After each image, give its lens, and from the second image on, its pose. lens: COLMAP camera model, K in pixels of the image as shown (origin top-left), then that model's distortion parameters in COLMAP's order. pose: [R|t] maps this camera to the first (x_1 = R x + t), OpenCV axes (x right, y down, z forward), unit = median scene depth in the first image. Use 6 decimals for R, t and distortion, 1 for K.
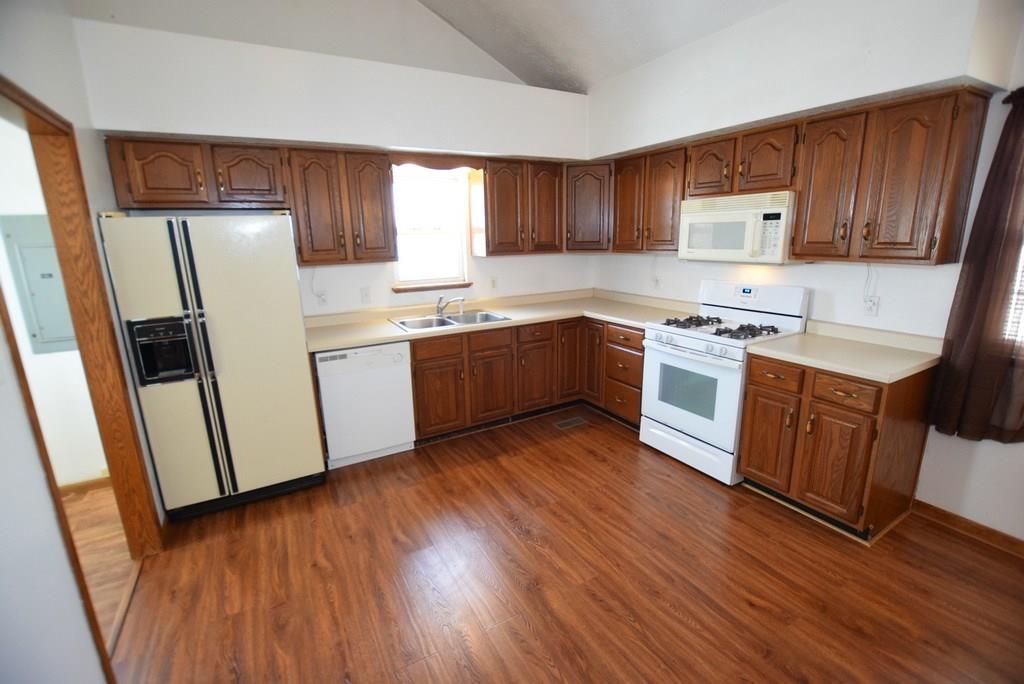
lens RADIAL K [[451.6, 0, 516.1], [0, 451.6, 342.2], [0, 0, 1]] dist [-0.032294, 0.003041]
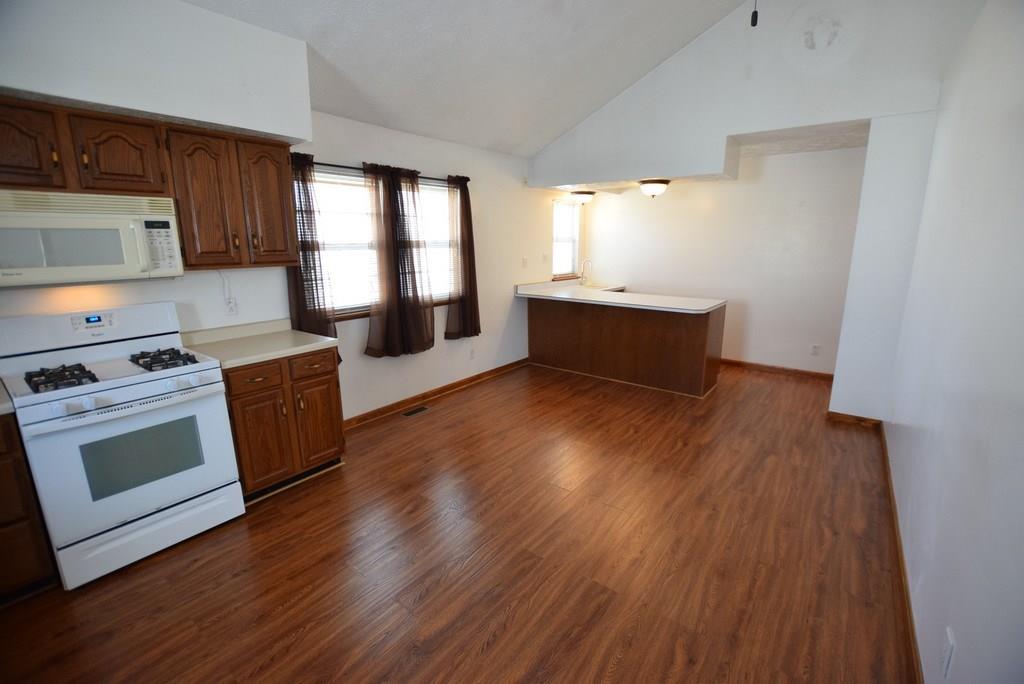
lens RADIAL K [[451.6, 0, 514.0], [0, 451.6, 342.8], [0, 0, 1]] dist [-0.032294, 0.003041]
pose [[-0.391765, -0.175806, 0.903113, -0.512673], [0.225882, 0.933155, 0.279640, -0.141380], [-0.891907, 0.313551, -0.325866, 0.694254]]
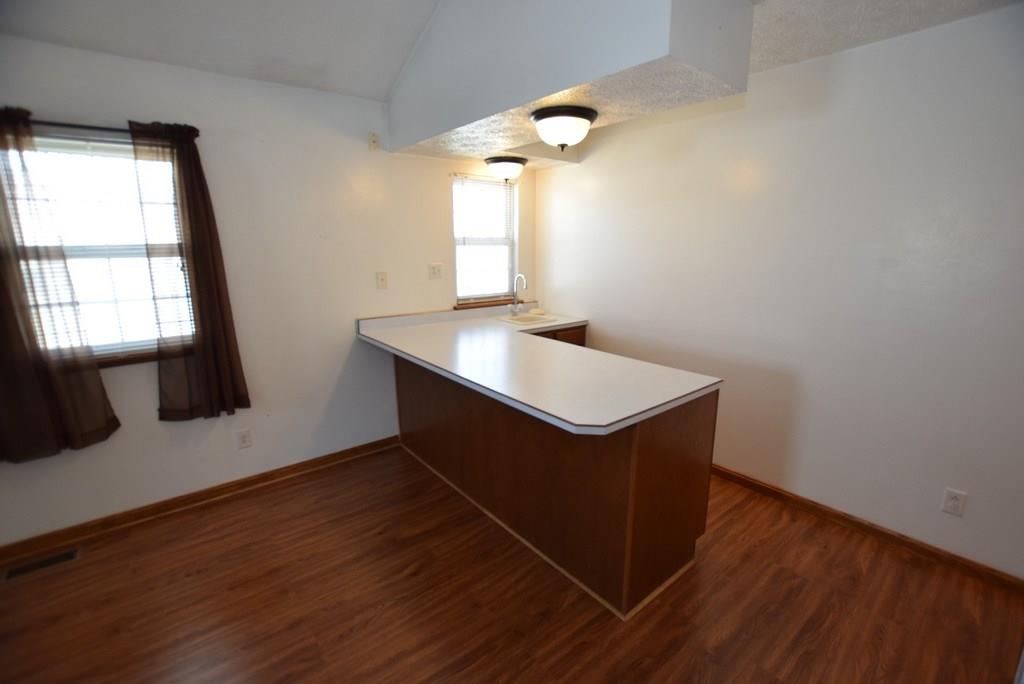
lens RADIAL K [[451.6, 0, 509.0], [0, 451.6, 346.5], [0, 0, 1]] dist [-0.032294, 0.003041]
pose [[-0.172781, -0.200795, 0.964276, 0.112326], [0.231630, 0.943260, 0.237923, 0.057376], [-0.957337, 0.264464, -0.116467, -0.247338]]
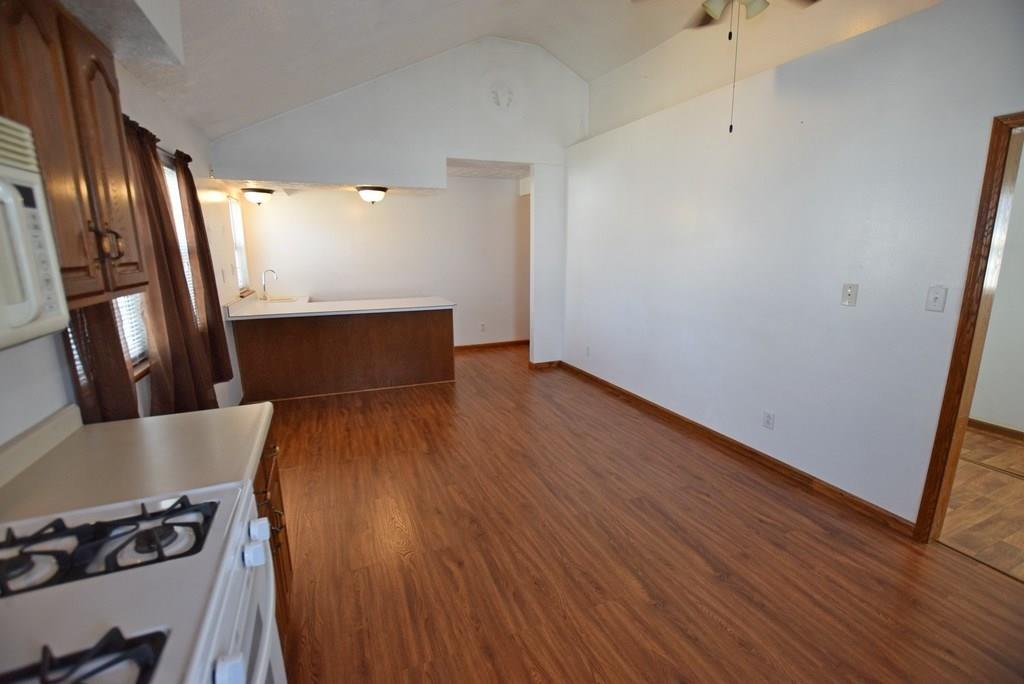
lens RADIAL K [[451.6, 0, 521.8], [0, 451.6, 340.7], [0, 0, 1]] dist [-0.032294, 0.003041]
pose [[-0.993642, 0.003617, 0.112529, 0.165595], [0.051156, 0.904859, 0.422627, -0.287294], [-0.100294, 0.425696, -0.899291, 1.229187]]
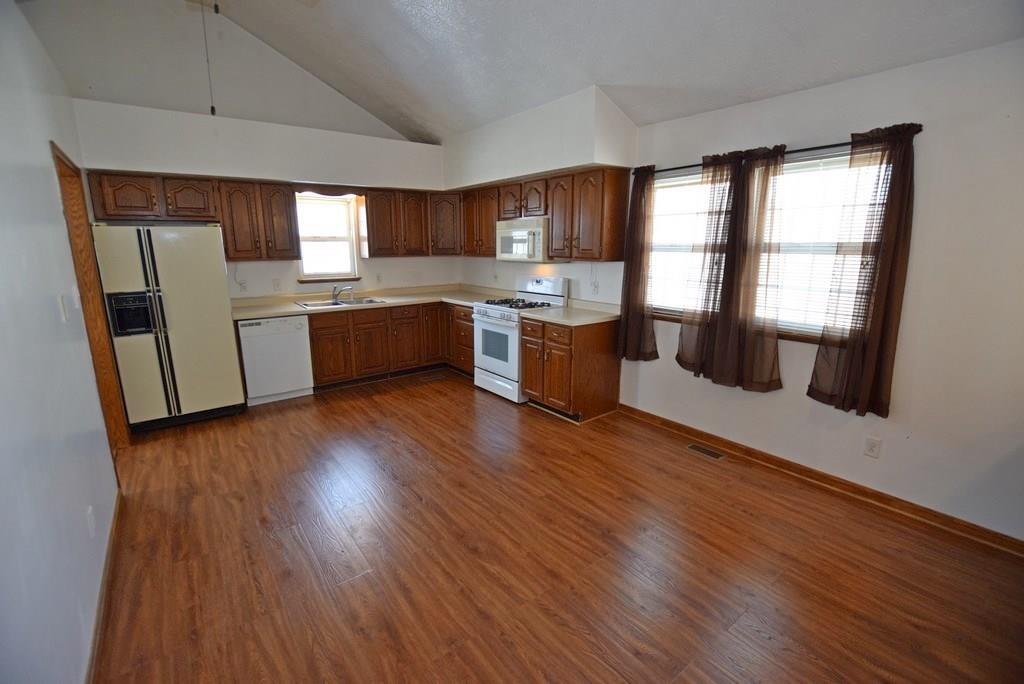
lens RADIAL K [[451.6, 0, 518.0], [0, 451.6, 342.6], [0, 0, 1]] dist [-0.032294, 0.003041]
pose [[0.990227, -0.009595, 0.139136, 0.260992], [0.012358, 0.999743, -0.019010, 0.139228], [-0.138918, 0.020544, 0.990091, -0.581332]]
